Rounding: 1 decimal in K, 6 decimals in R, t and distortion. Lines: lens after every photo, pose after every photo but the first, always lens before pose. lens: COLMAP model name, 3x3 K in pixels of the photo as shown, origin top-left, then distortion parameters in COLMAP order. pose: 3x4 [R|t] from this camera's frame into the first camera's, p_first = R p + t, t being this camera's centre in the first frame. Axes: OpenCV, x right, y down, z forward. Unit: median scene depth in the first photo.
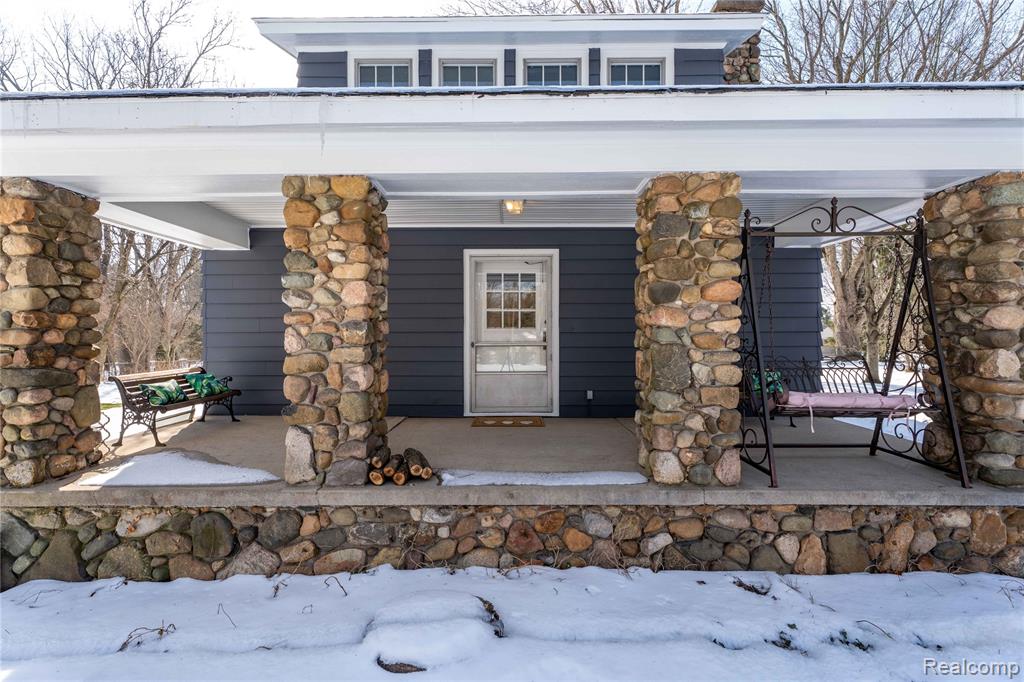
lens RADIAL K [[457.8, 0, 511.1], [0, 457.8, 338.6], [0, 0, 1]] dist [0.005023, -0.002448]
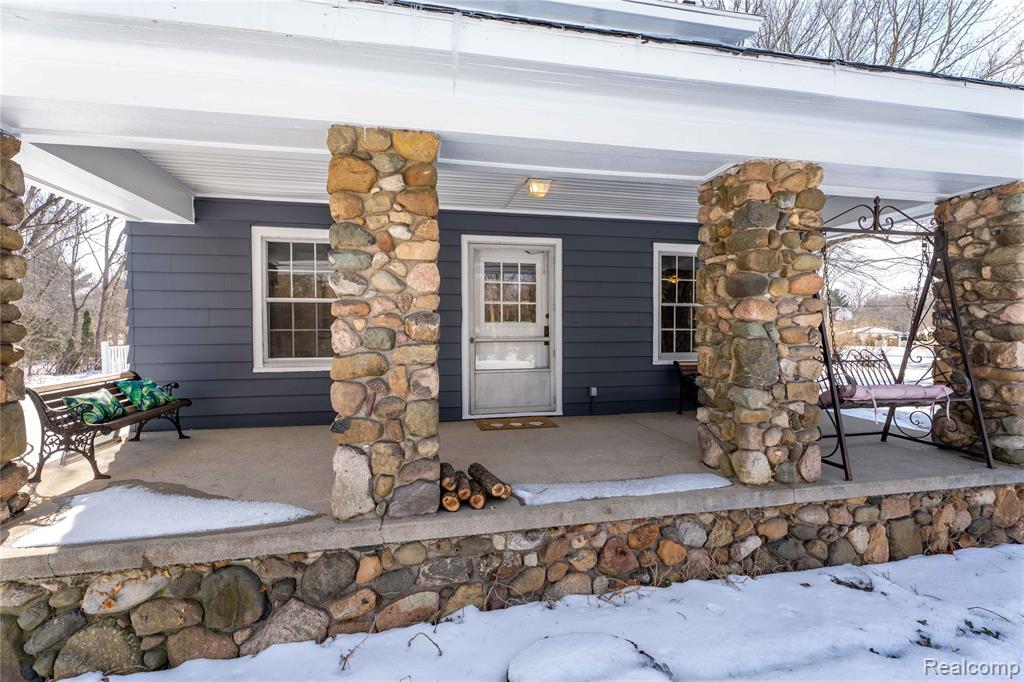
lens RADIAL K [[457.8, 0, 513.2], [0, 457.8, 338.8], [0, 0, 1]] dist [0.005023, -0.002448]
pose [[0.977445, -0.005391, 0.211120, -0.358159], [0.002833, 0.999919, 0.012415, -0.001268], [-0.211170, -0.011537, 0.977381, 0.174114]]
